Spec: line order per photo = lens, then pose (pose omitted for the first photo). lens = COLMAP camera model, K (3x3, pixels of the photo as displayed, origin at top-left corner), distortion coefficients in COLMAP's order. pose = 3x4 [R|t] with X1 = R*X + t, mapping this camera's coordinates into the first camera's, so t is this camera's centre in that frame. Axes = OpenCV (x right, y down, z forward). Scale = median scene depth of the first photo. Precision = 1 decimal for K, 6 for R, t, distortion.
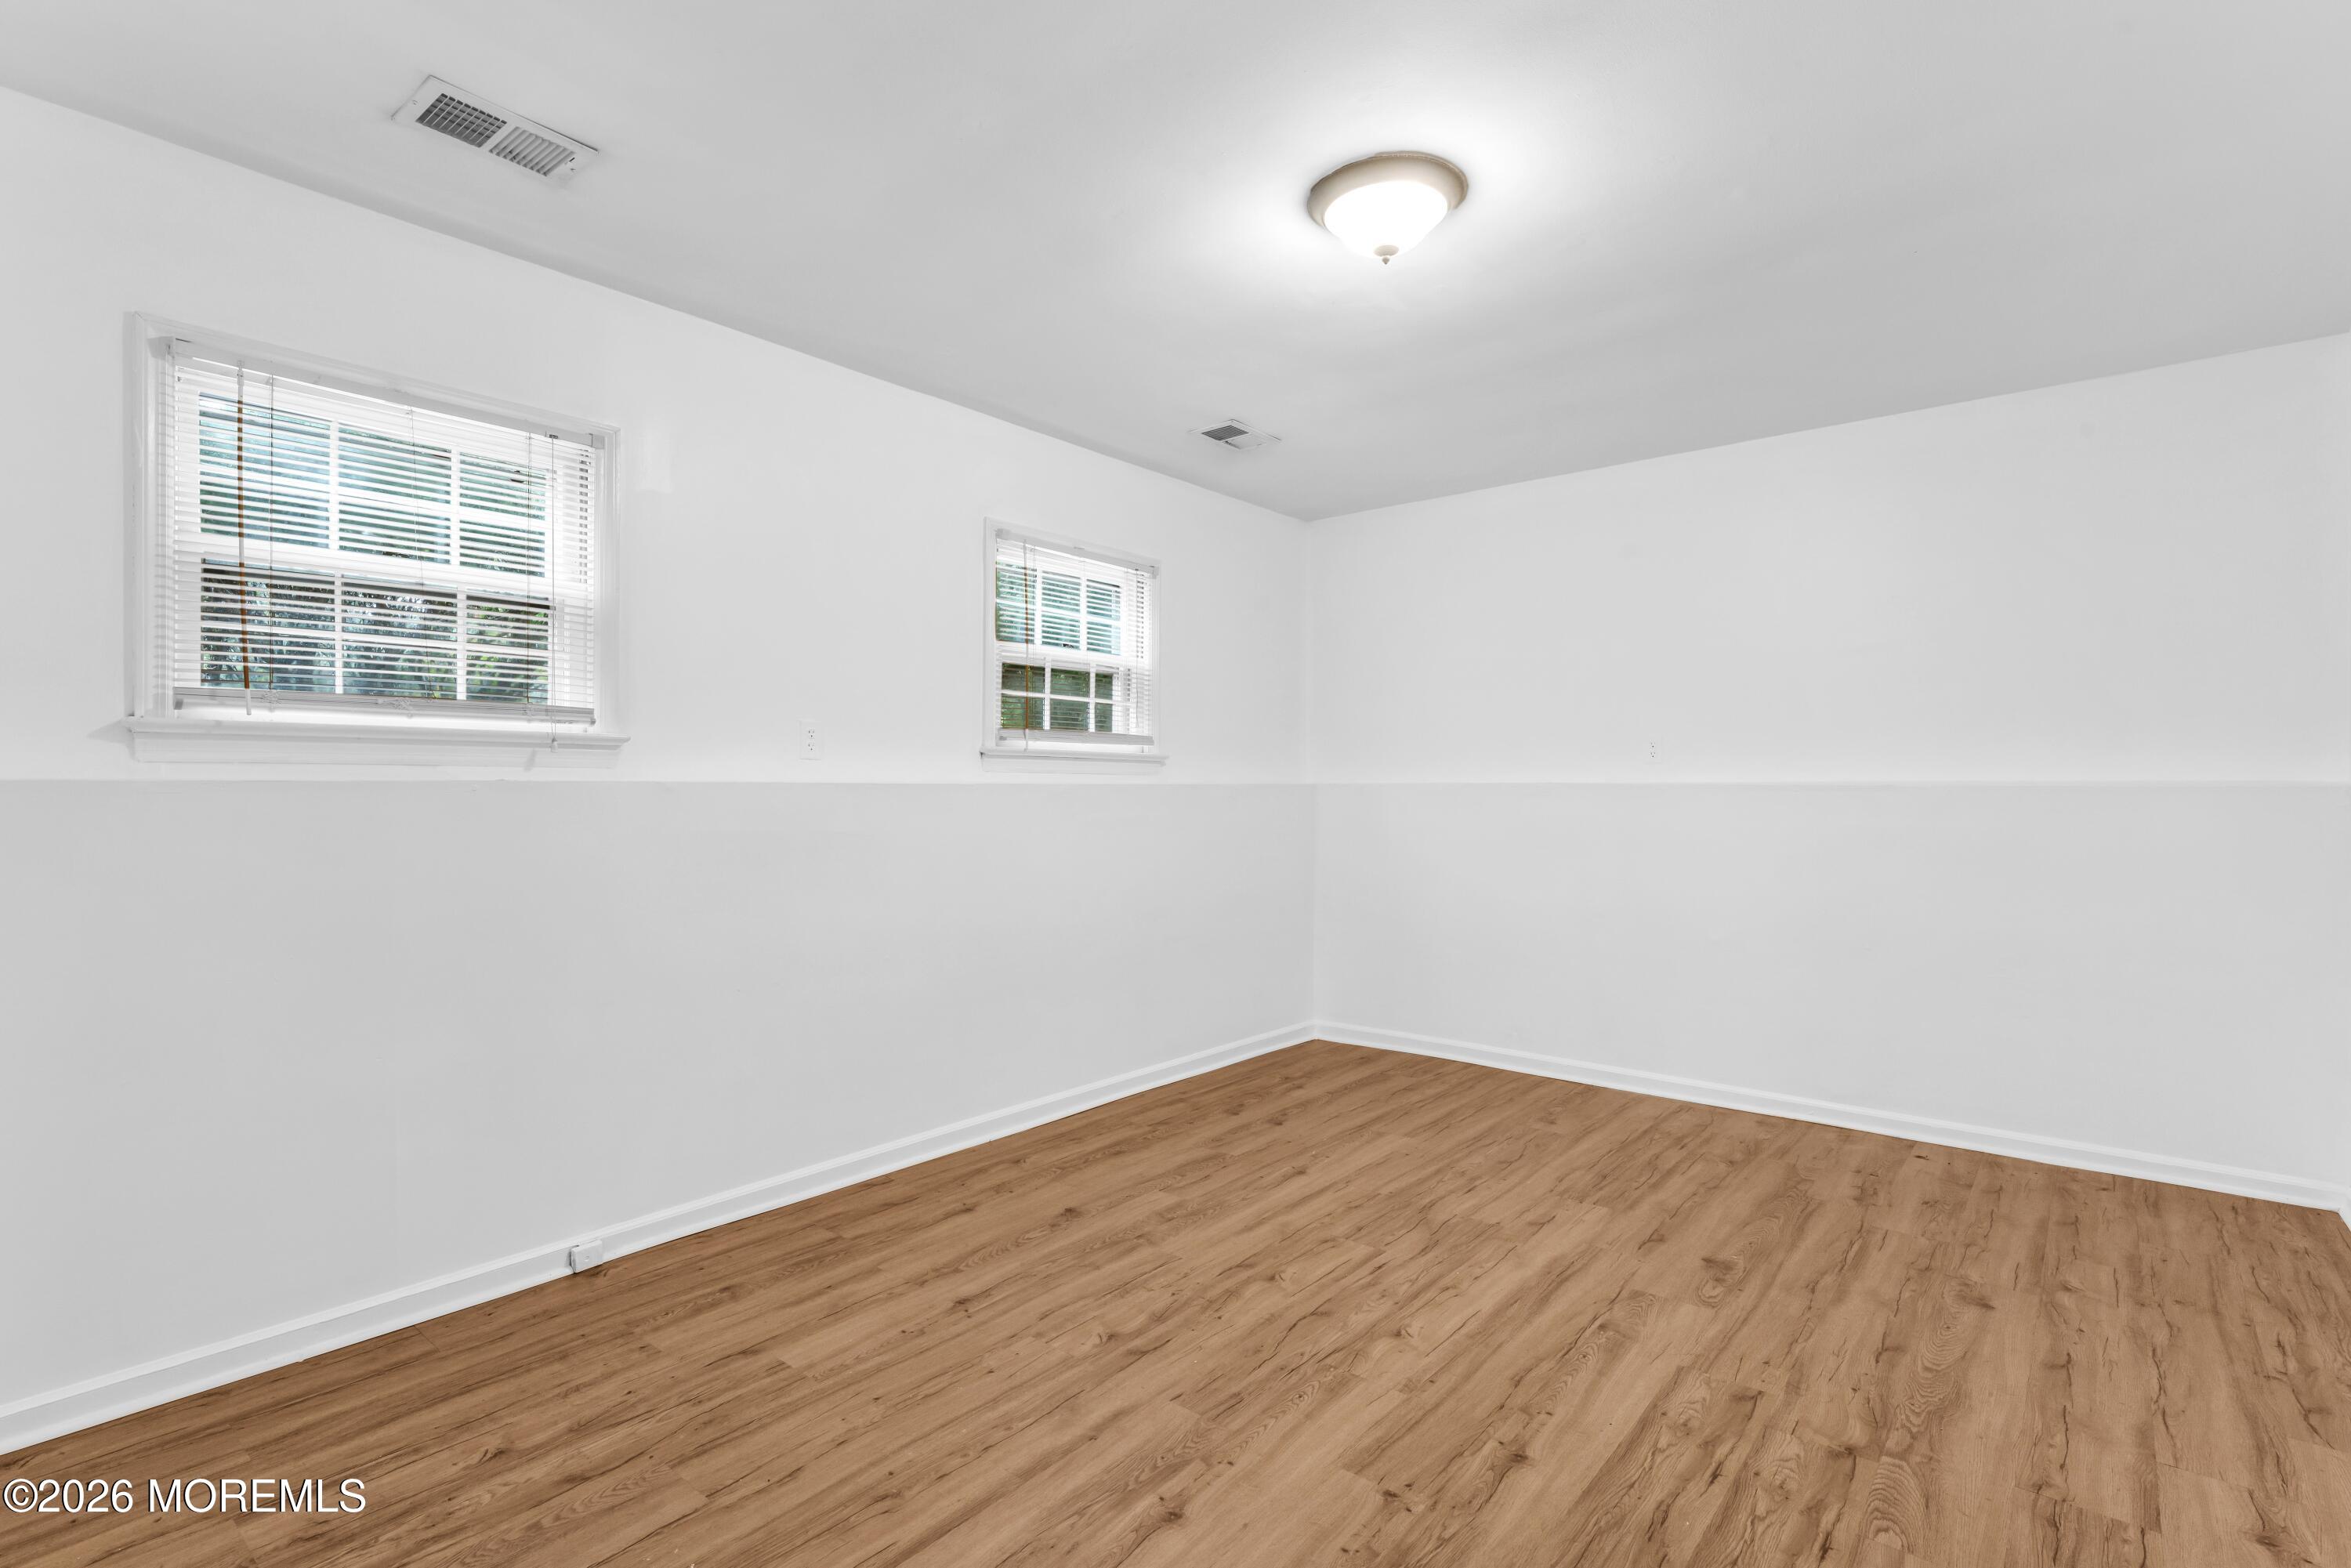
lens RADIAL K [[1114.2, 0, 1174.3], [0, 1114.2, 776.6], [0, 0, 1]] dist [-0.001448, -0.000382]
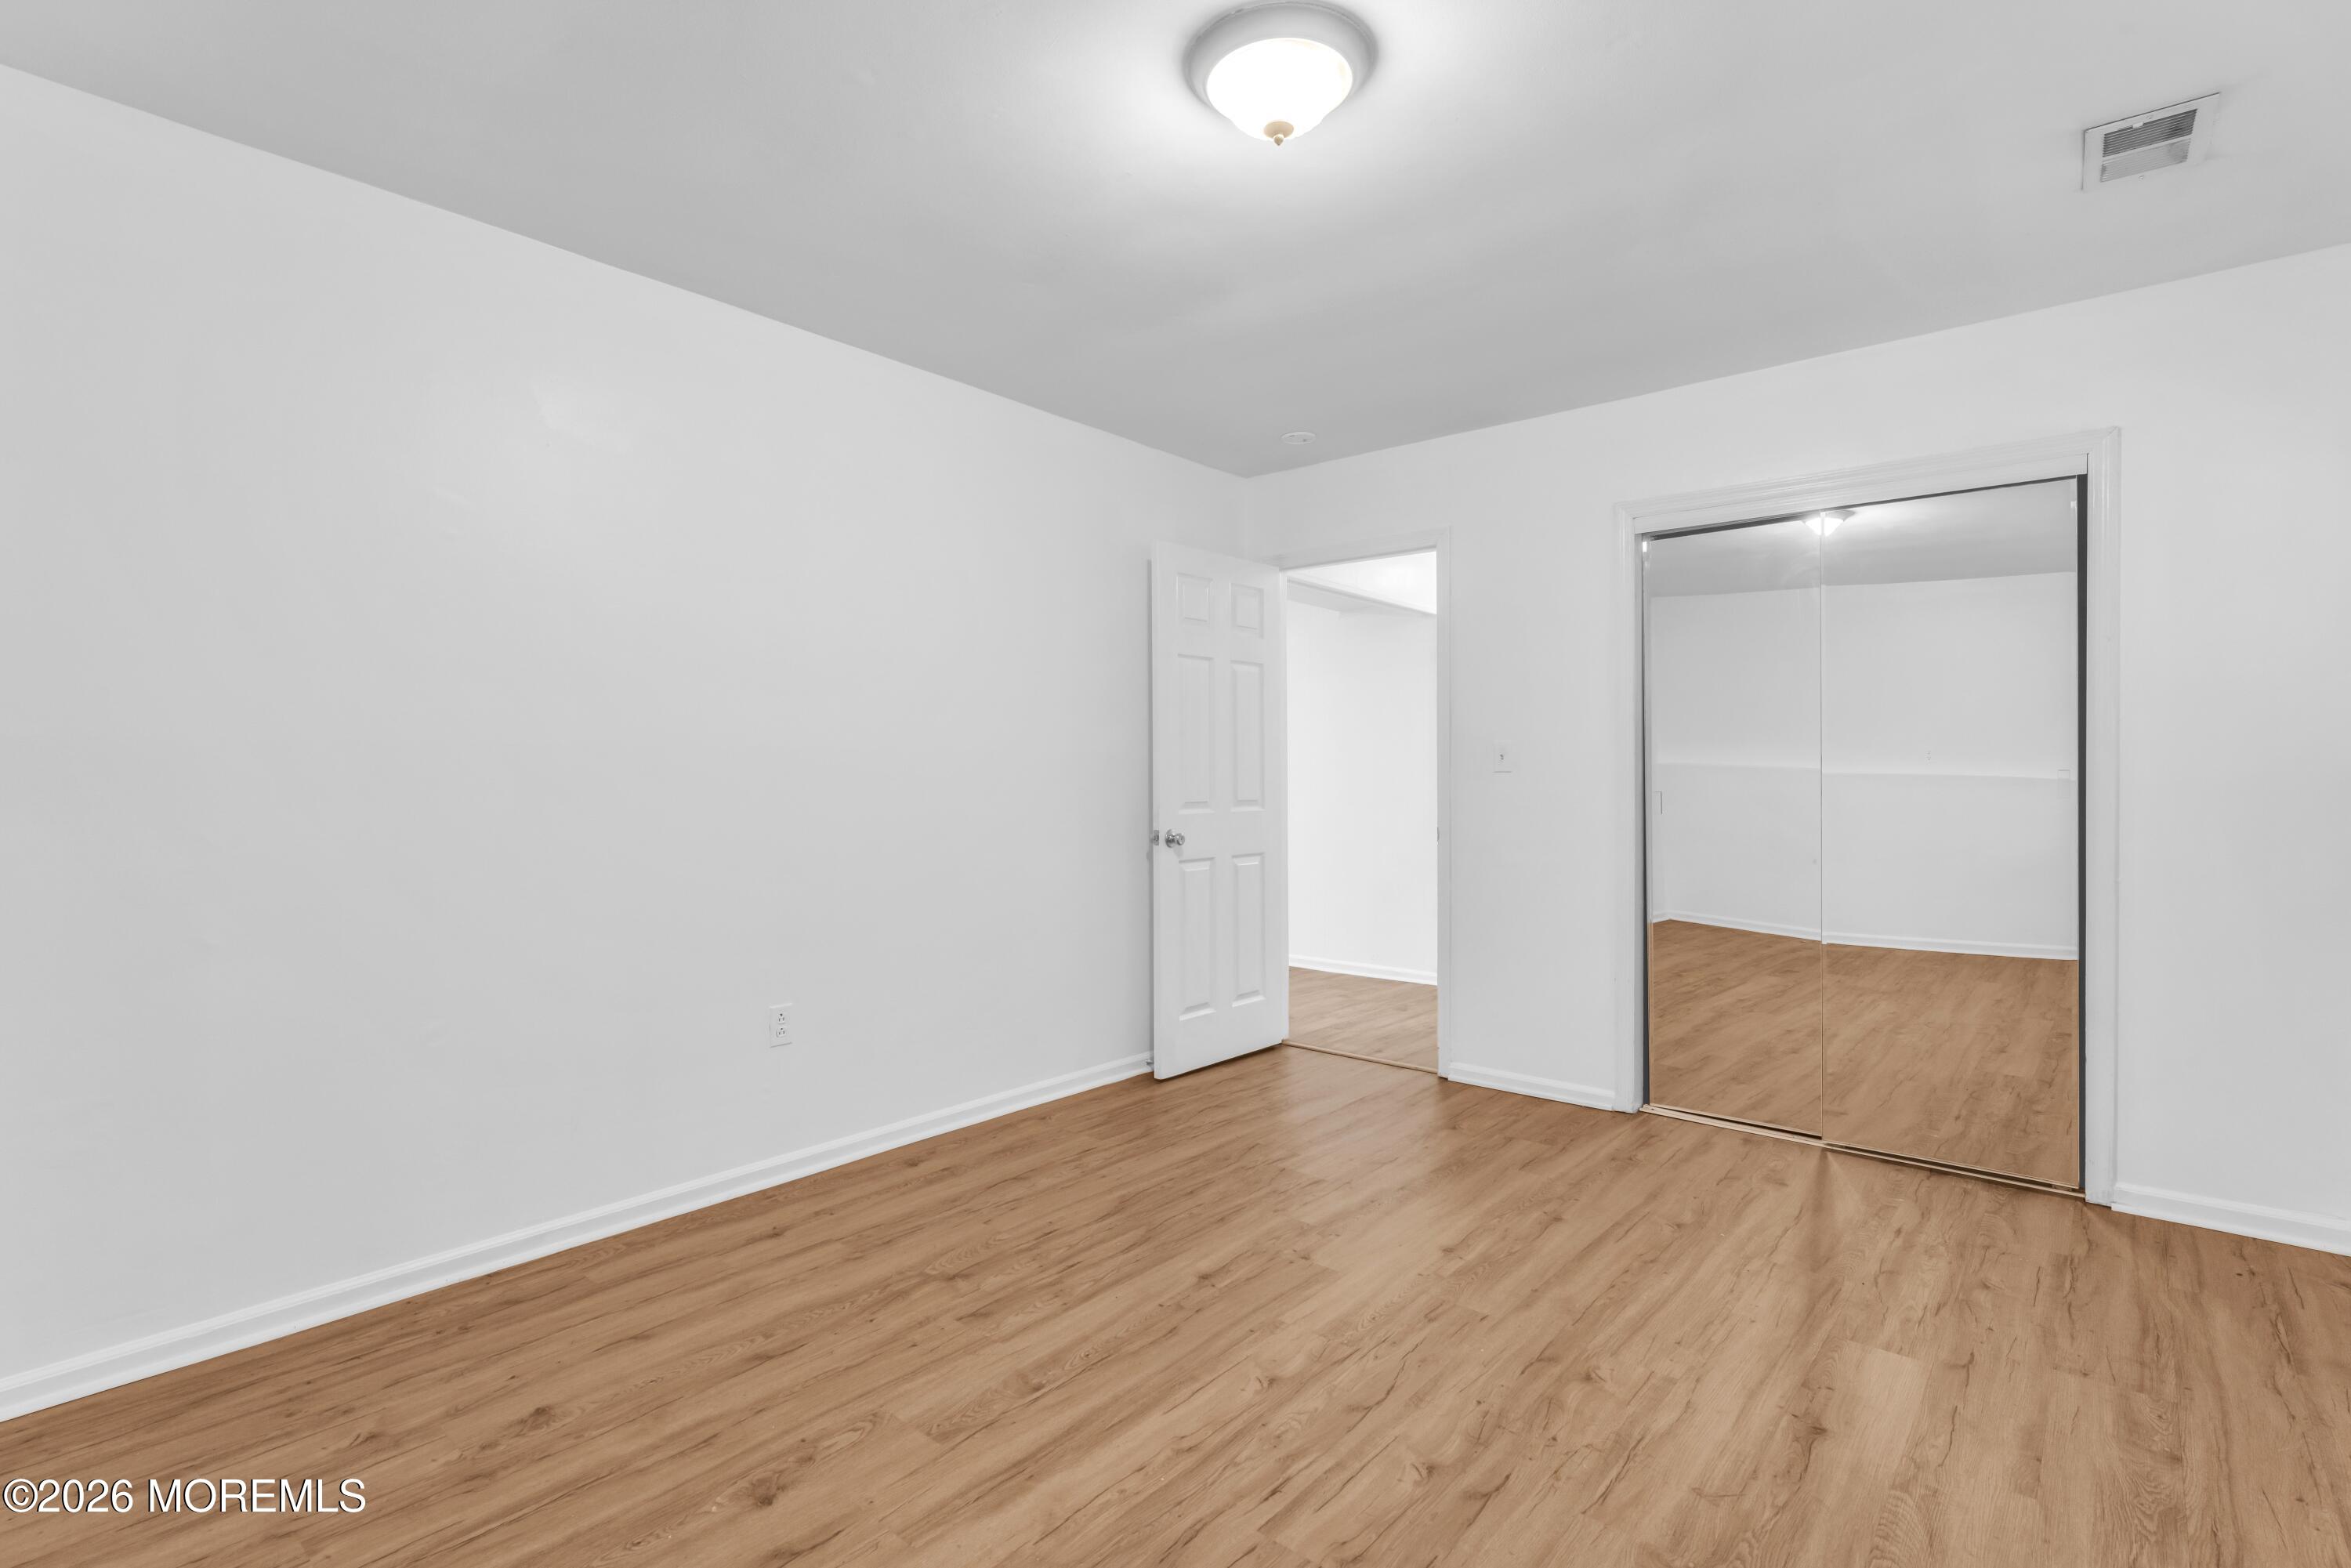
lens RADIAL K [[1114.2, 0, 1174.3], [0, 1114.2, 776.6], [0, 0, 1]] dist [-0.001448, -0.000382]
pose [[-0.999933, 0.001026, 0.011511, 0.270413], [0.000865, 0.999902, -0.013974, 0.024564], [-0.011525, -0.013963, -0.999836, 1.919016]]
